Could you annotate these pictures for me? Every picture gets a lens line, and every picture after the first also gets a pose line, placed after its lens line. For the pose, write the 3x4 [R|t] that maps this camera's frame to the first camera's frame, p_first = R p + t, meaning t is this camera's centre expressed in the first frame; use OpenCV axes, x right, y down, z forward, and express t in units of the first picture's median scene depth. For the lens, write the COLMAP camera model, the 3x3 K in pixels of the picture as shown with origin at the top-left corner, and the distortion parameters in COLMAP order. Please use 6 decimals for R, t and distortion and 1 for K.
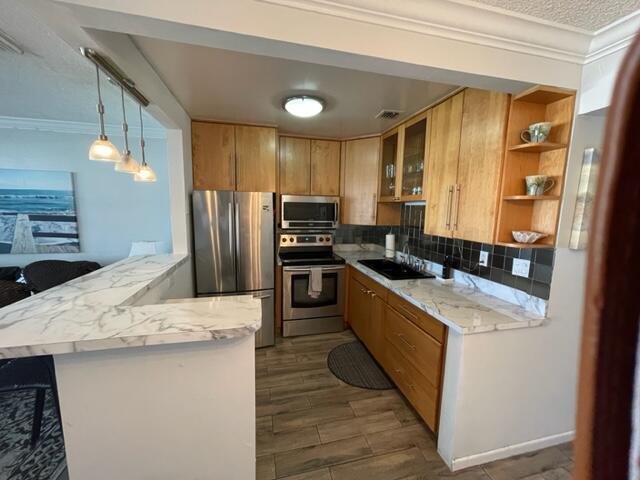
lens RADIAL K [[258.8, 0, 318.7], [0, 258.8, 241.0], [0, 0, 1]] dist [-0.002270, 0.001121]
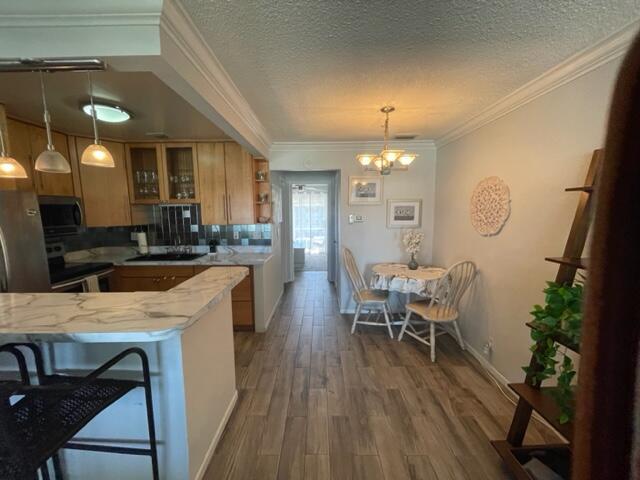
lens RADIAL K [[258.8, 0, 318.7], [0, 258.8, 241.0], [0, 0, 1]] dist [-0.002270, 0.001121]
pose [[0.236888, -0.139108, 0.961526, -0.701441], [0.137257, 0.984561, 0.108625, -0.006689], [-0.961792, 0.106245, 0.252324, -0.015363]]
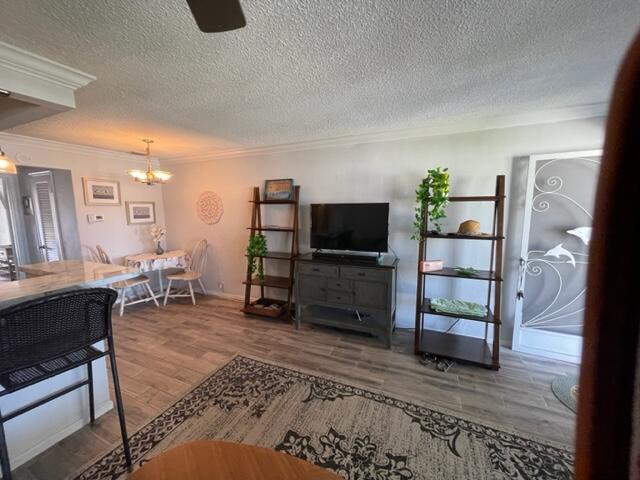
lens RADIAL K [[258.8, 0, 318.7], [0, 258.8, 241.0], [0, 0, 1]] dist [-0.002270, 0.001121]
pose [[-0.795666, -0.090688, 0.598908, -1.180895], [0.069665, 0.968468, 0.239199, -0.080105], [-0.601716, 0.232046, -0.764260, 0.476551]]
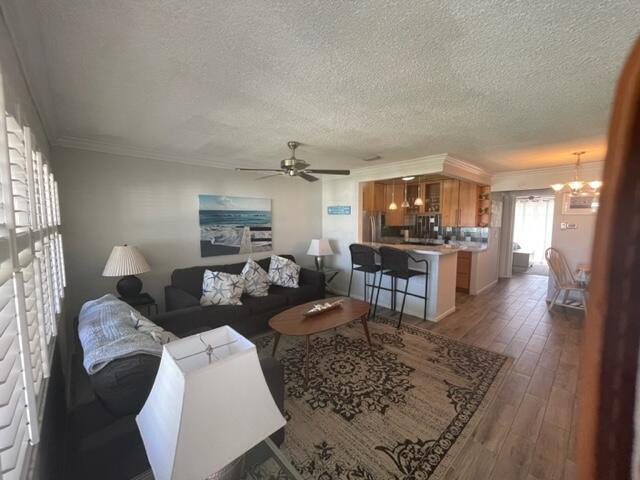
lens RADIAL K [[258.8, 0, 318.7], [0, 258.8, 241.0], [0, 0, 1]] dist [-0.002270, 0.001121]
pose [[0.871784, -0.067077, 0.485277, -1.510124], [0.083588, 0.996423, -0.012435, 0.032413], [-0.482707, 0.051404, 0.874272, -0.515121]]
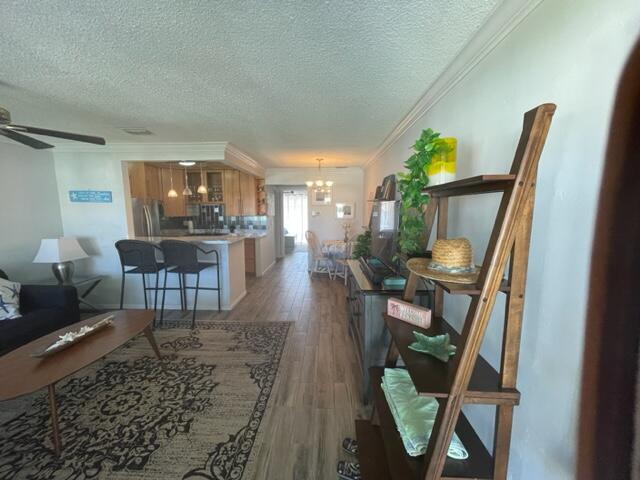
lens RADIAL K [[258.8, 0, 318.7], [0, 258.8, 241.0], [0, 0, 1]] dist [-0.002270, 0.001121]
pose [[0.261947, -0.142300, 0.954534, -1.482204], [0.131445, 0.985113, 0.110787, 0.038059], [-0.956089, 0.096448, 0.276752, -0.466546]]
